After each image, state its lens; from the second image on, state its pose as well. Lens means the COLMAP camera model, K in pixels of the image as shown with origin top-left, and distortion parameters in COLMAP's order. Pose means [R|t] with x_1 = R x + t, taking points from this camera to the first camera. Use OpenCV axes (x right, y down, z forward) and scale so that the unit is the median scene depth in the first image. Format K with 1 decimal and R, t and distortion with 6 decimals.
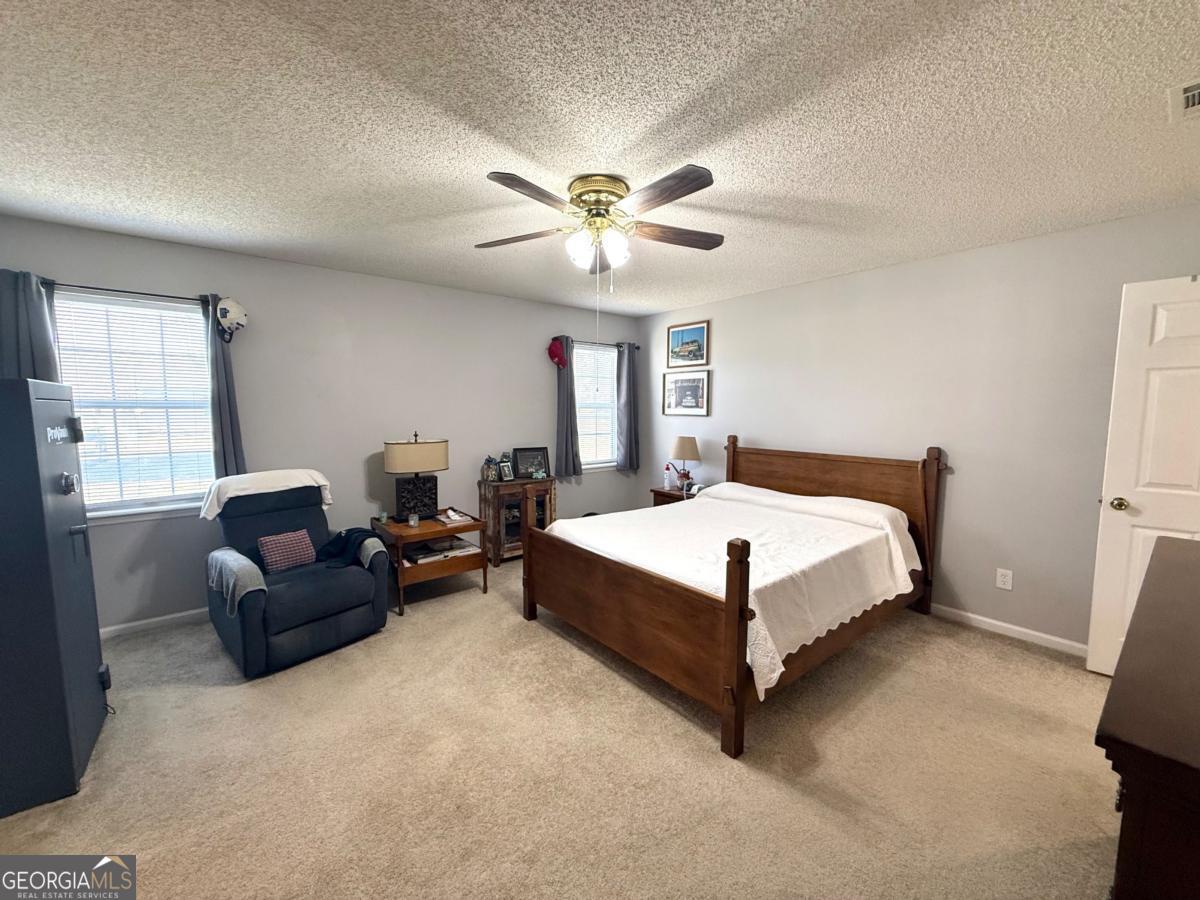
lens RADIAL K [[476.4, 0, 596.4], [0, 476.4, 450.5], [0, 0, 1]] dist [-0.001508, -0.000275]
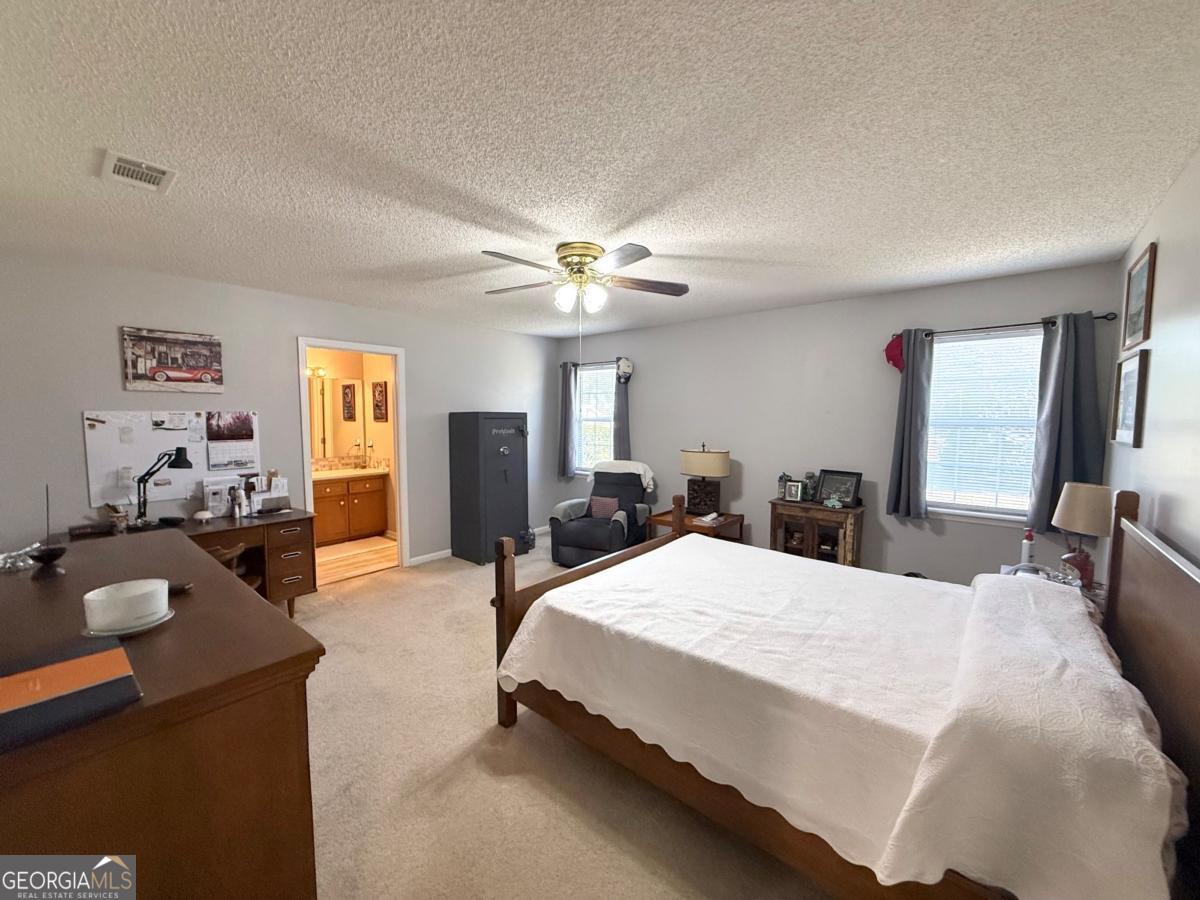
lens RADIAL K [[476.4, 0, 596.1], [0, 476.4, 449.6], [0, 0, 1]] dist [-0.001508, -0.000275]
pose [[0.198394, 0.068414, -0.977732, 0.862619], [-0.093361, 0.994344, 0.050632, -0.066300], [0.975666, 0.081237, 0.203659, 0.558844]]
